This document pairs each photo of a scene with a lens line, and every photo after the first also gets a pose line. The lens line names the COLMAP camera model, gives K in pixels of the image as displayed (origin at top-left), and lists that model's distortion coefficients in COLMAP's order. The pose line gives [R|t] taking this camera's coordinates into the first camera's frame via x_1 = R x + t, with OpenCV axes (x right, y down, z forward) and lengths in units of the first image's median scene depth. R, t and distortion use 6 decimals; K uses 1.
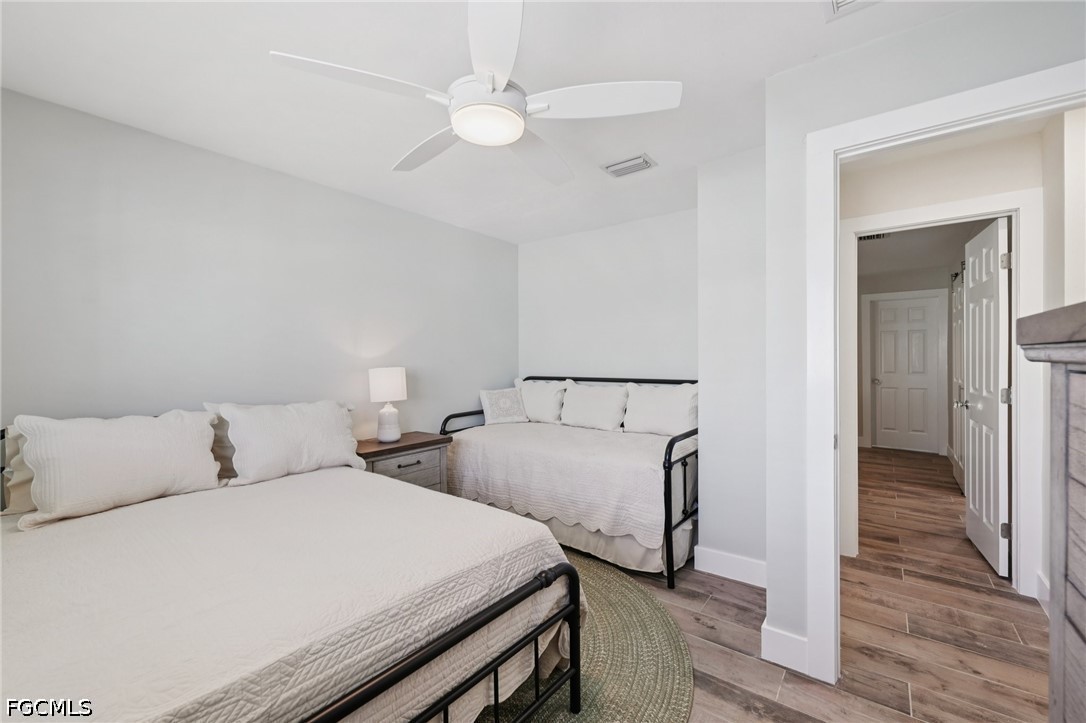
lens RADIAL K [[440.9, 0, 542.5], [0, 440.9, 354.0], [0, 0, 1]] dist [0.000313, -0.000056]
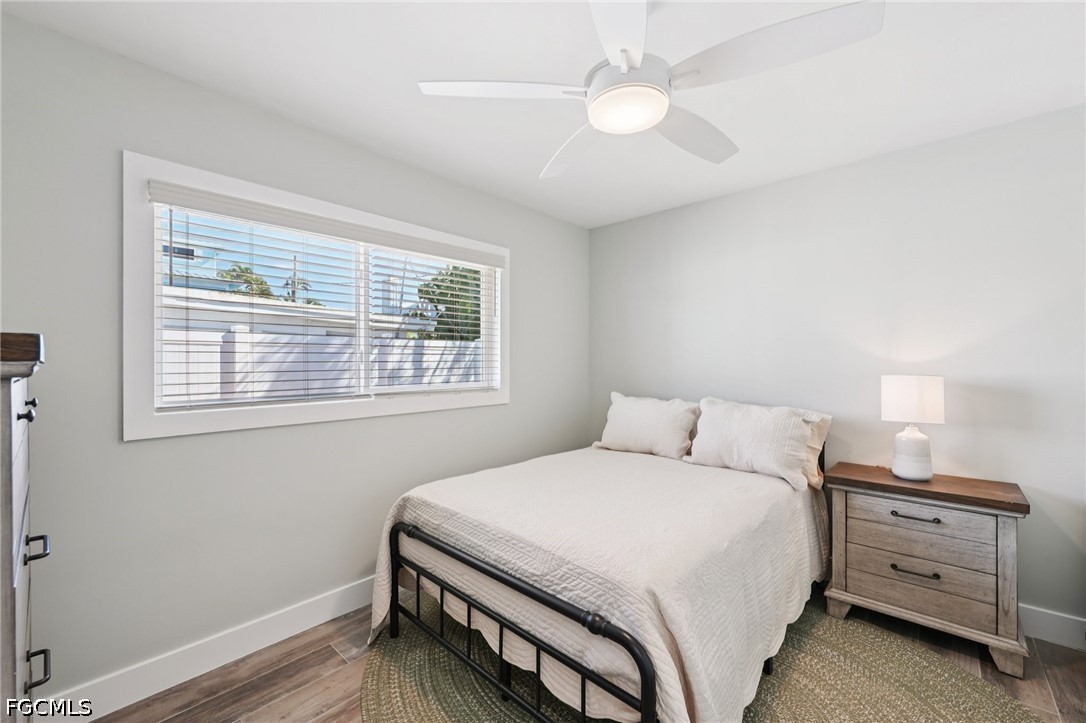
lens RADIAL K [[440.9, 0, 542.5], [0, 440.9, 354.0], [0, 0, 1]] dist [0.000313, -0.000056]
pose [[-0.083859, -0.014682, -0.996369, 0.932883], [0.012653, 0.999795, -0.015797, 0.000319], [0.996397, -0.013932, -0.083656, 1.043324]]
